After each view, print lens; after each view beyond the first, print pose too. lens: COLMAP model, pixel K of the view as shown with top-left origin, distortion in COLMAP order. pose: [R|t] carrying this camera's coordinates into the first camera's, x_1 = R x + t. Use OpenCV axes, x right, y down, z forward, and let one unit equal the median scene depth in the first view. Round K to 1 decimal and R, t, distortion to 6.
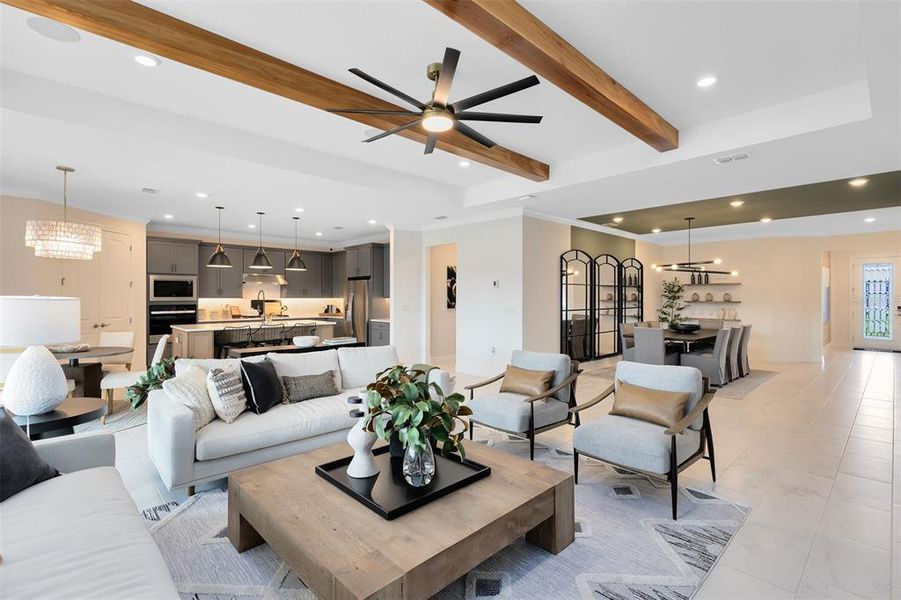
lens RADIAL K [[415.9, 0, 453.4], [0, 415.9, 295.9], [0, 0, 1]] dist [0.004773, 0.000356]
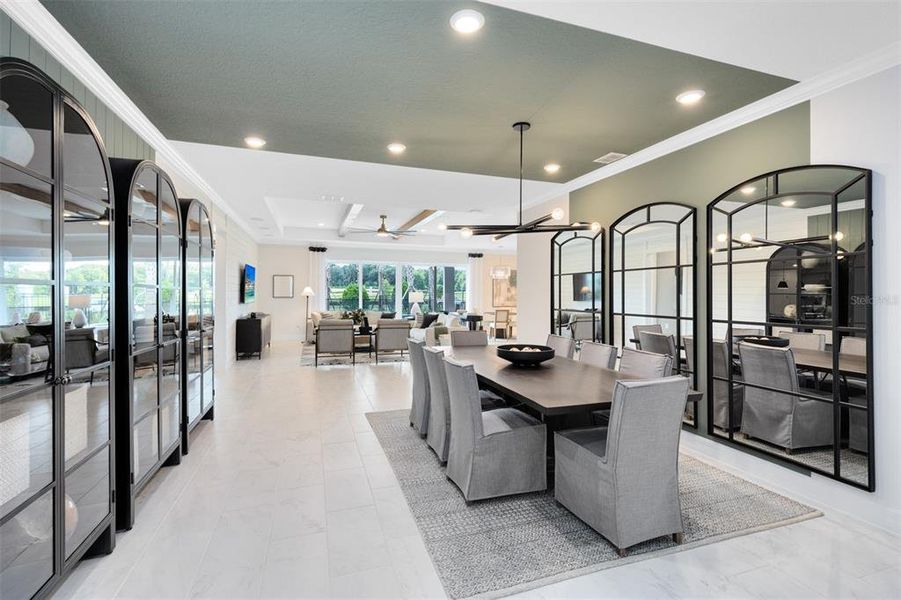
lens RADIAL K [[406.2, 0, 450.5], [0, 406.2, 300.0], [0, 0, 1]] dist [-0.001808, -0.000021]
pose [[-0.430441, 0.012085, -0.902538, 0.885986], [-0.005439, 0.999857, 0.015982, 0.004034], [0.902602, 0.011788, -0.430314, 0.997027]]
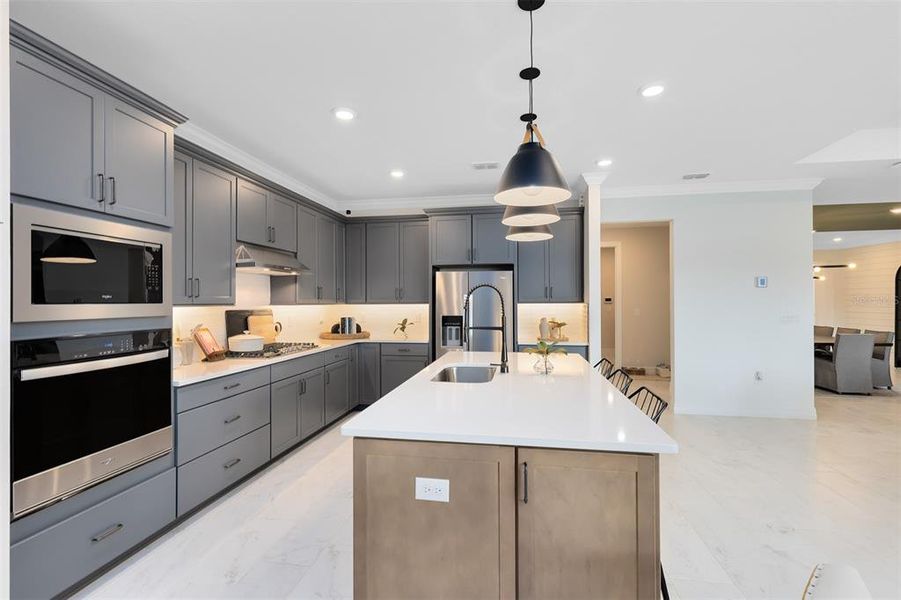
lens RADIAL K [[406.2, 0, 450.5], [0, 406.2, 300.0], [0, 0, 1]] dist [-0.001808, -0.000021]
pose [[0.808480, -0.000970, 0.588523, -0.595693], [0.002226, 0.999997, -0.001410, 0.001248], [-0.588519, 0.002450, 0.808479, 0.619218]]
